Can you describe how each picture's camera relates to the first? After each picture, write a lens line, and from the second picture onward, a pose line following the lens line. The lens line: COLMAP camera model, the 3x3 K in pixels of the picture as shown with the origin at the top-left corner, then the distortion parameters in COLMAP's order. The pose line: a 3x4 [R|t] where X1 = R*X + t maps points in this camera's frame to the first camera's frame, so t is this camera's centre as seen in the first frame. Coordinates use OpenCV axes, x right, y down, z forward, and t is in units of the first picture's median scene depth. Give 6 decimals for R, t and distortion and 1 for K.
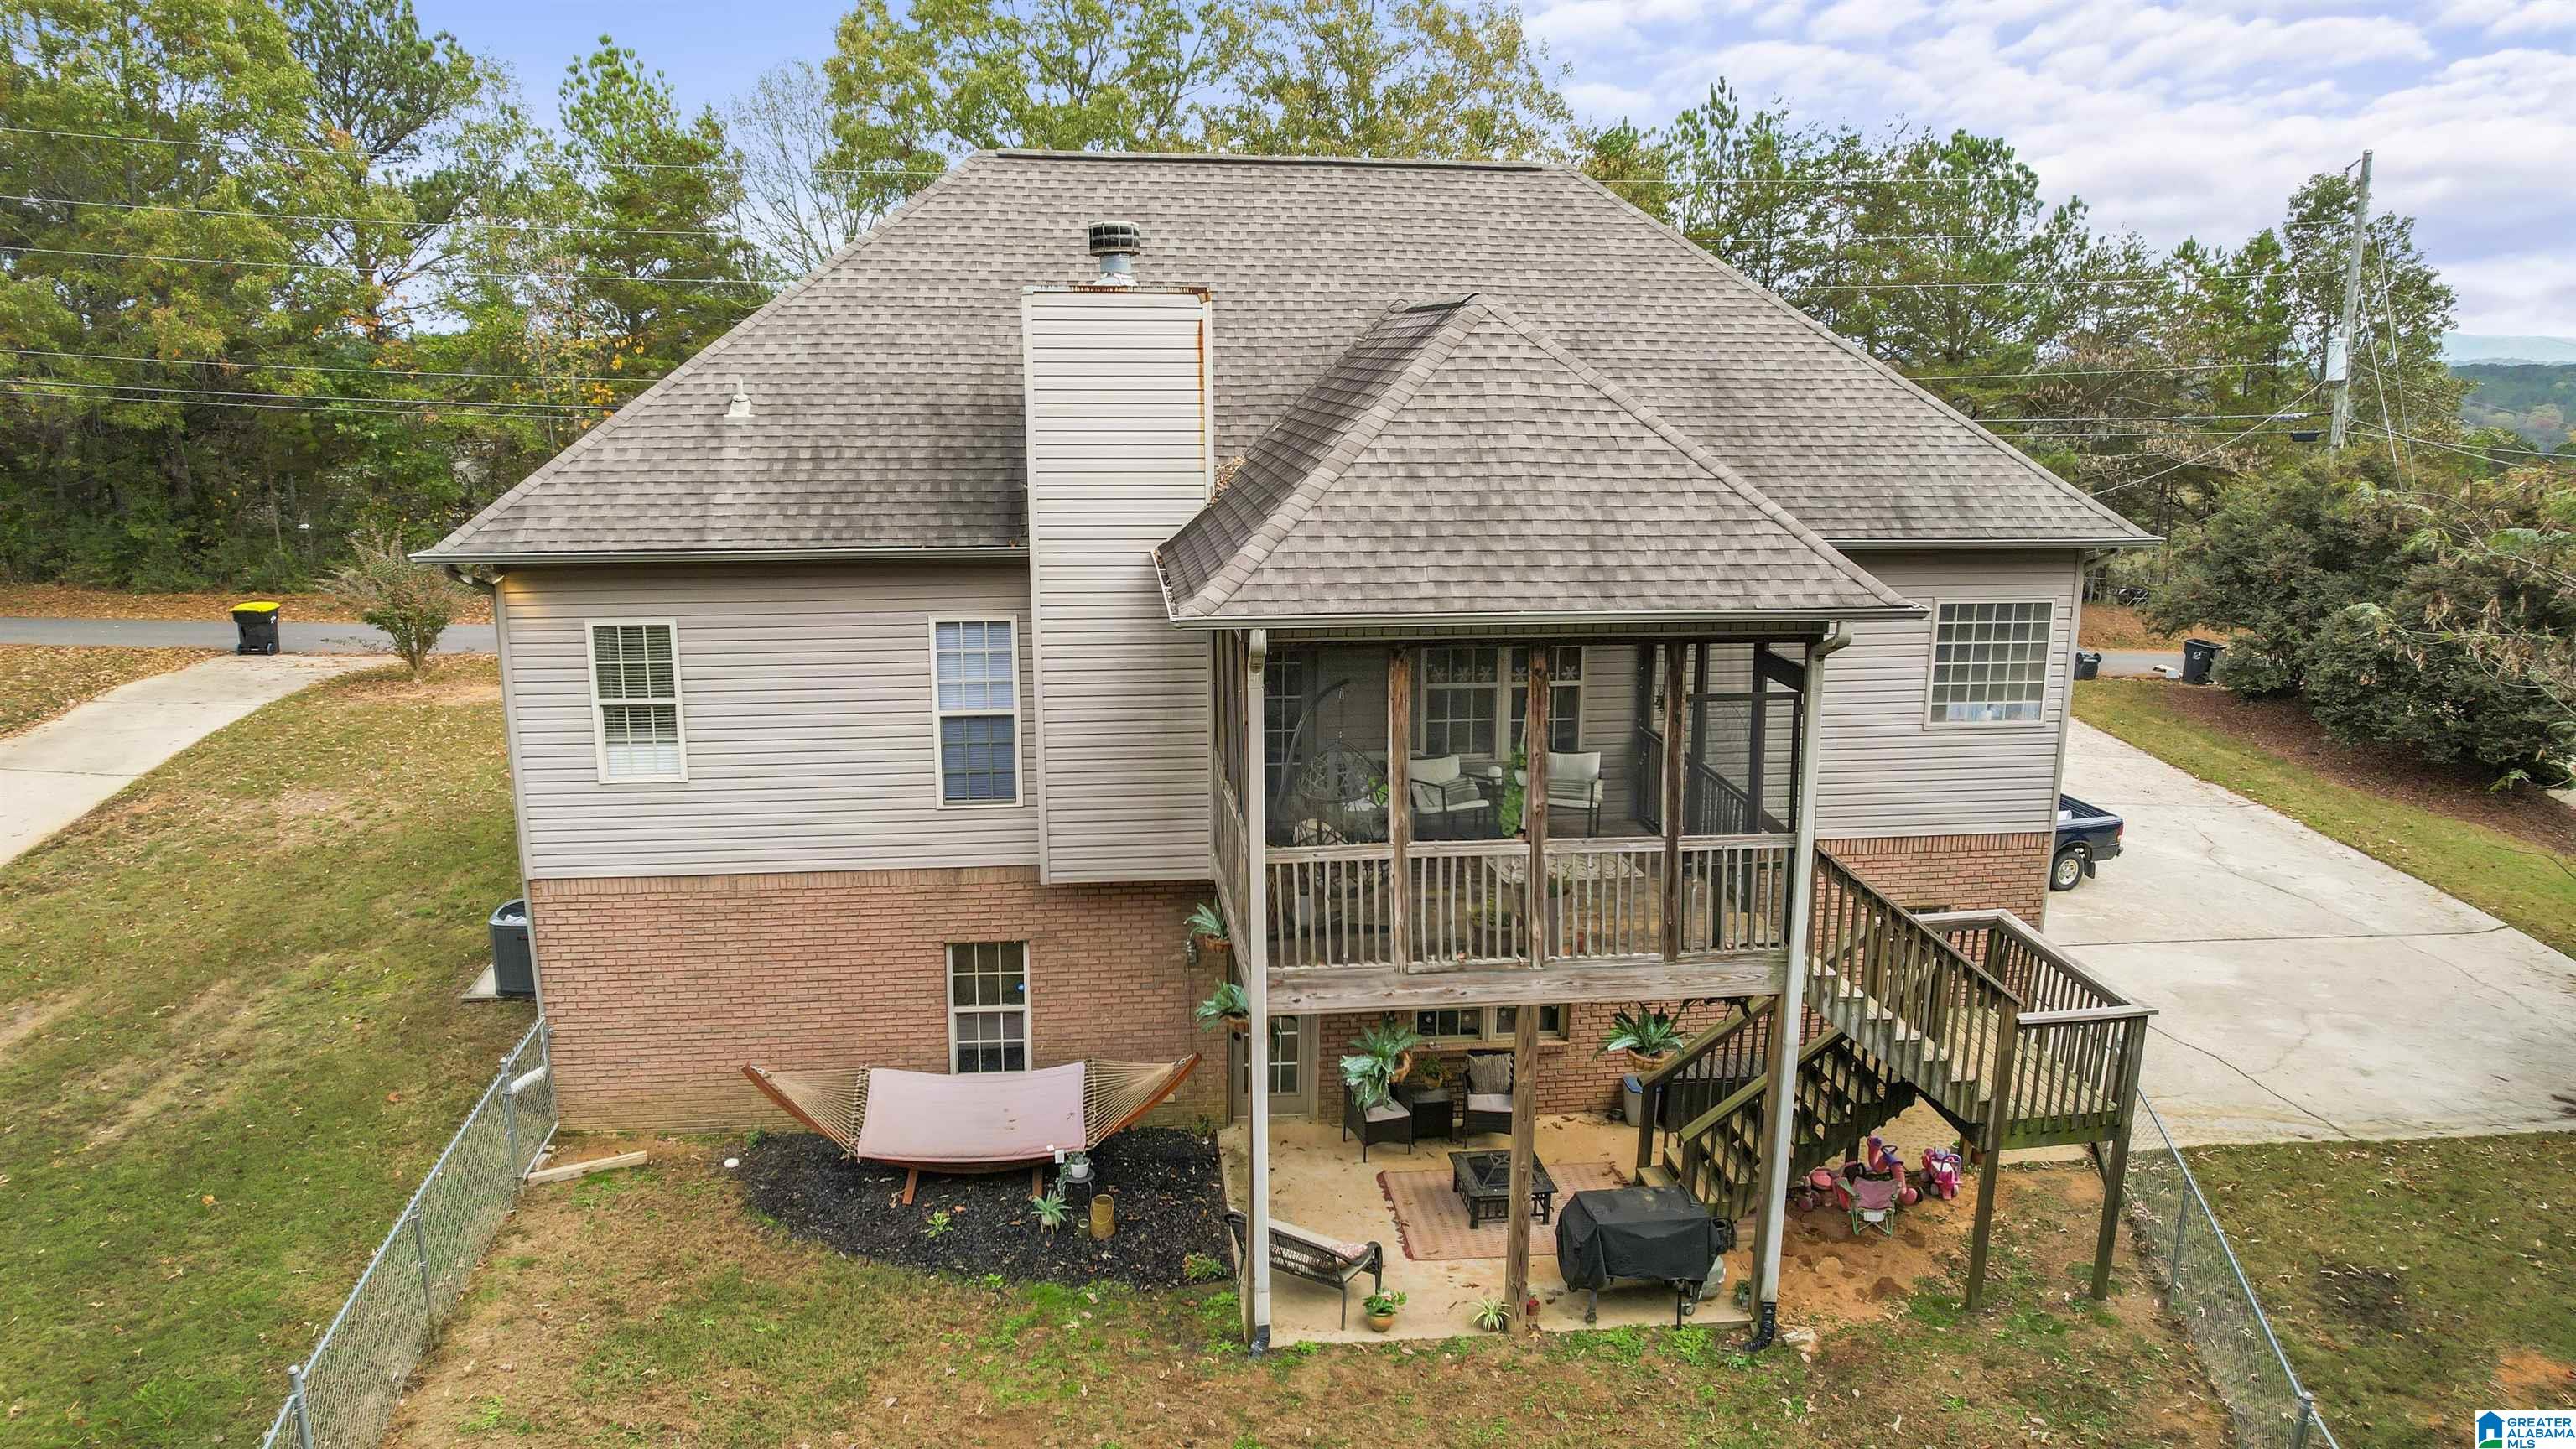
lens RADIAL K [[1646.0, 0, 1288.0], [0, 1646.0, 724.5], [0, 0, 1]] dist [-0.032280, 0.001094]
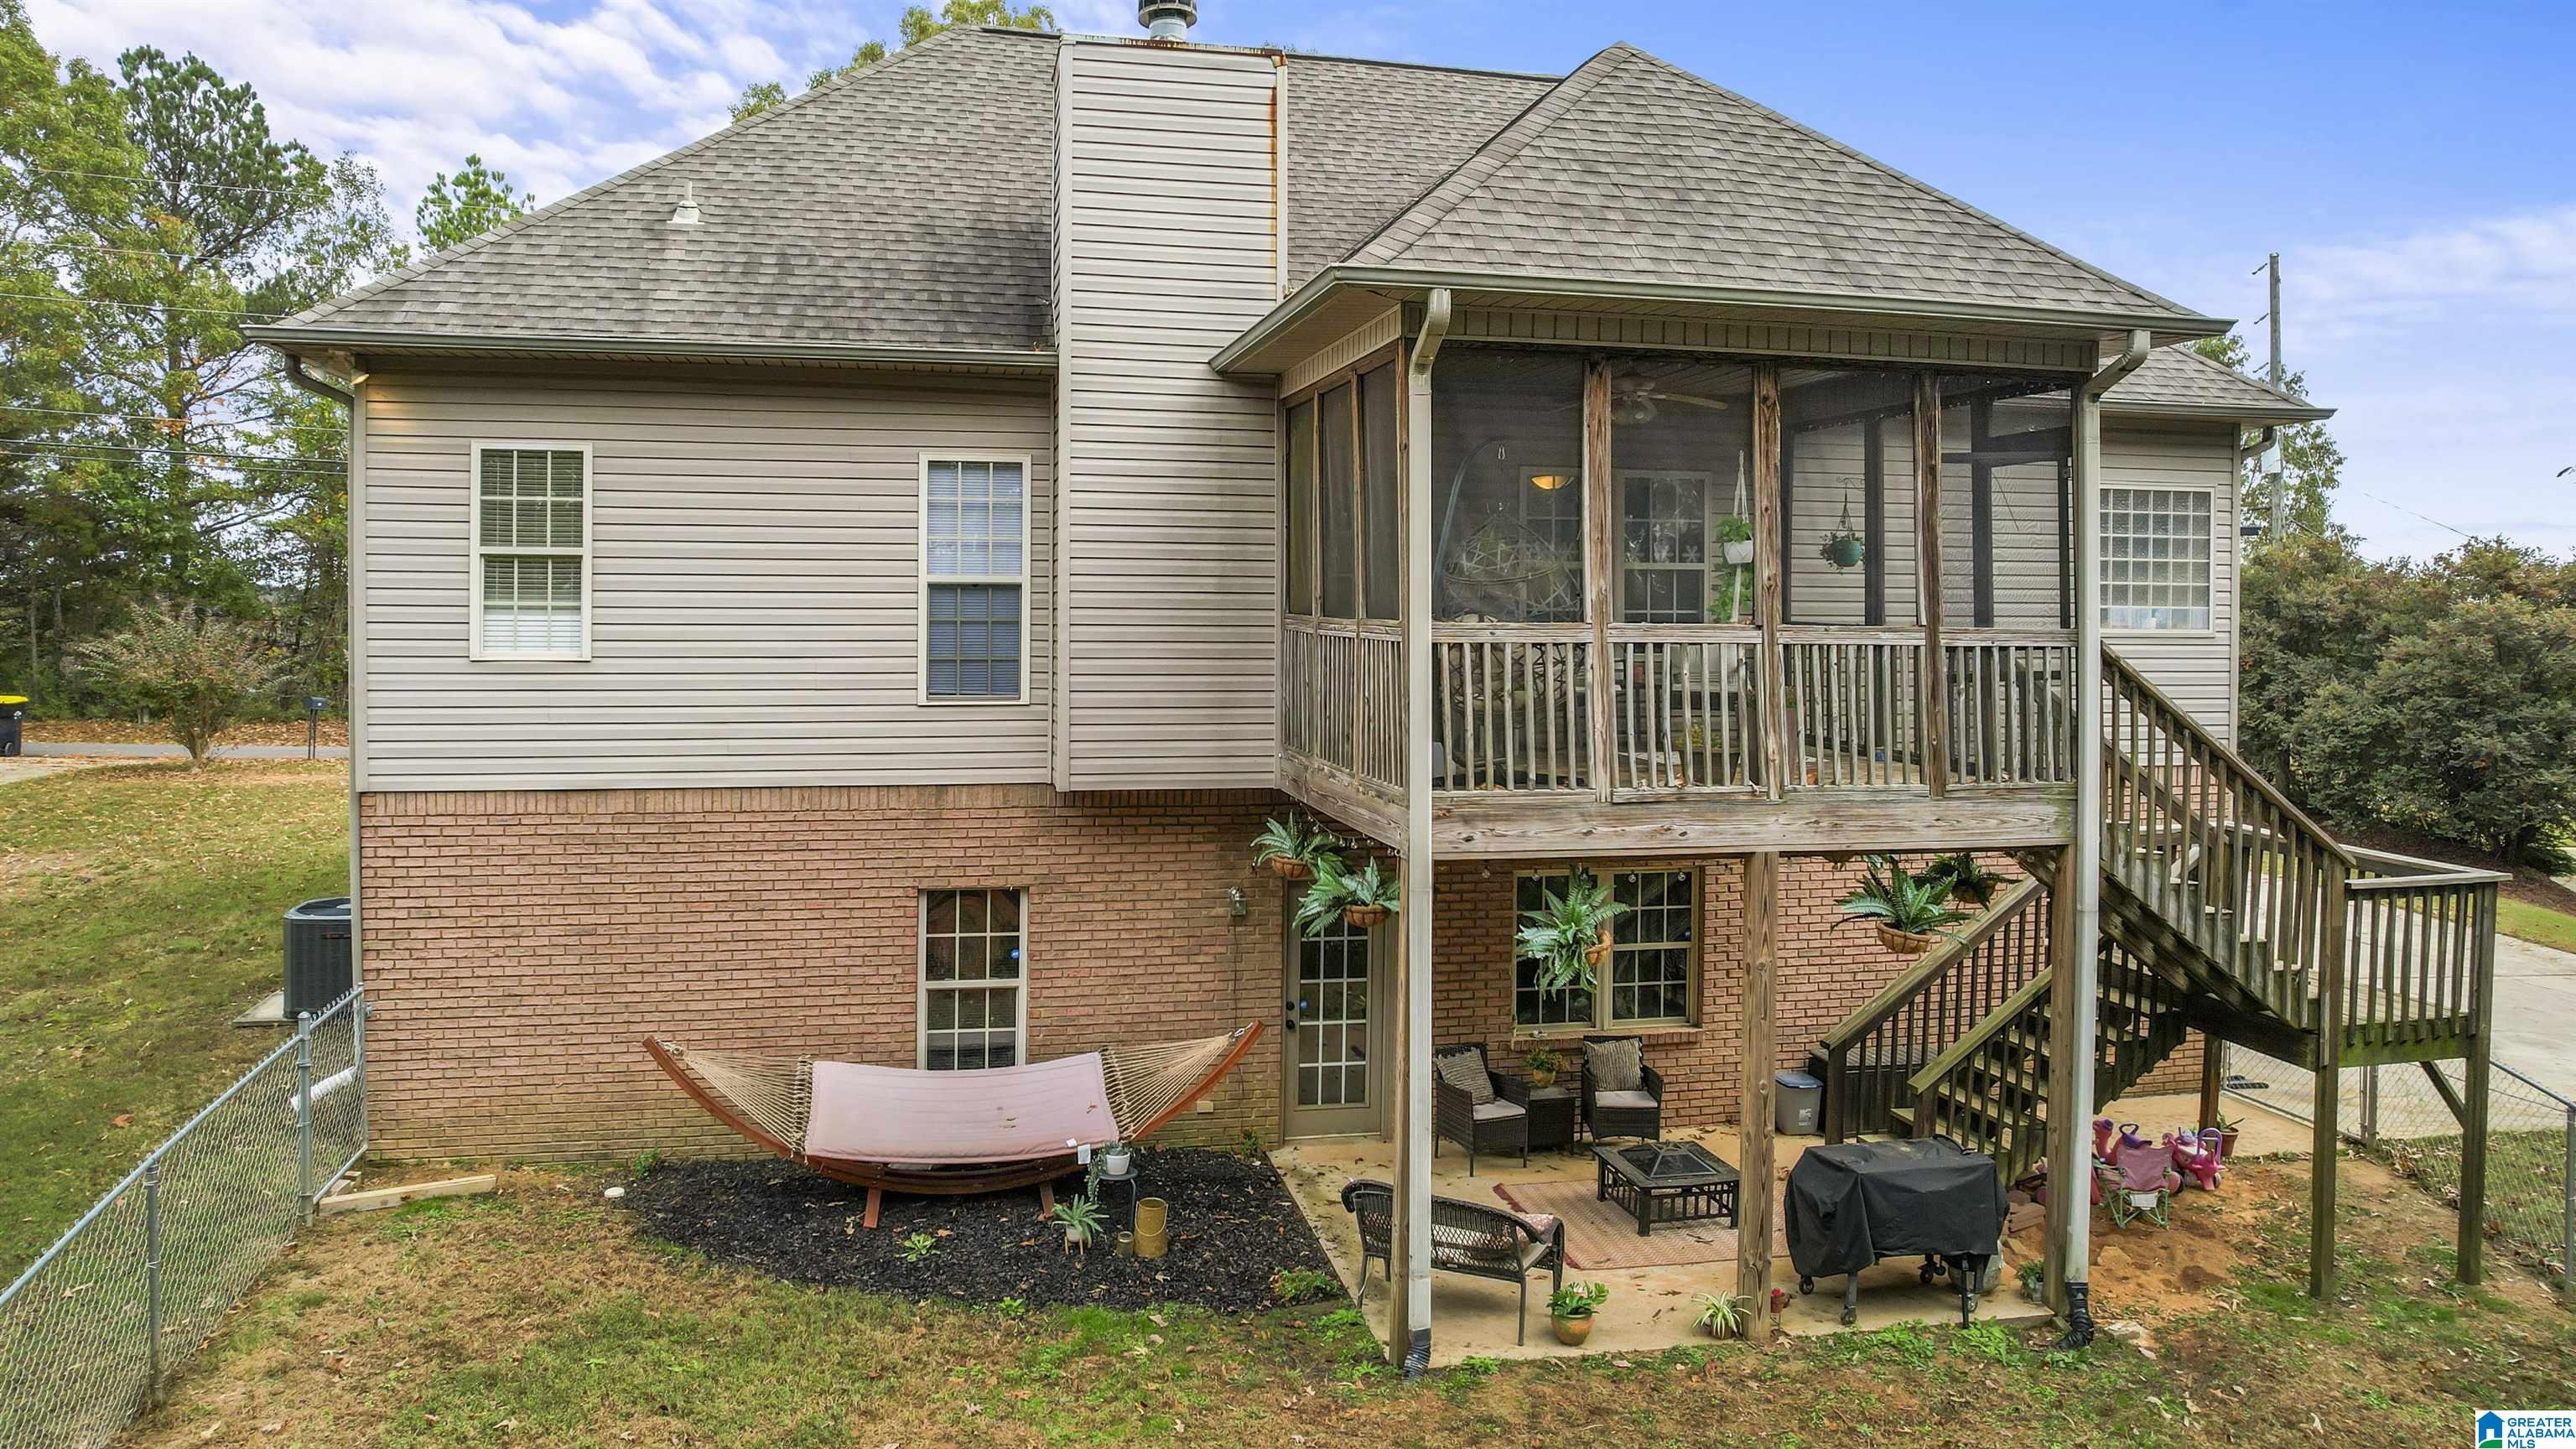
lens RADIAL K [[1714.8, 0, 1323.5], [0, 1714.8, 573.9], [0, 0, 1]] dist [-0.055080, 0.040908]
pose [[0.995037, 0.002831, 0.099464, -0.110332], [0.018062, 0.977849, -0.208531, 0.172033], [-0.097851, 0.209293, 0.972945, 0.198672]]
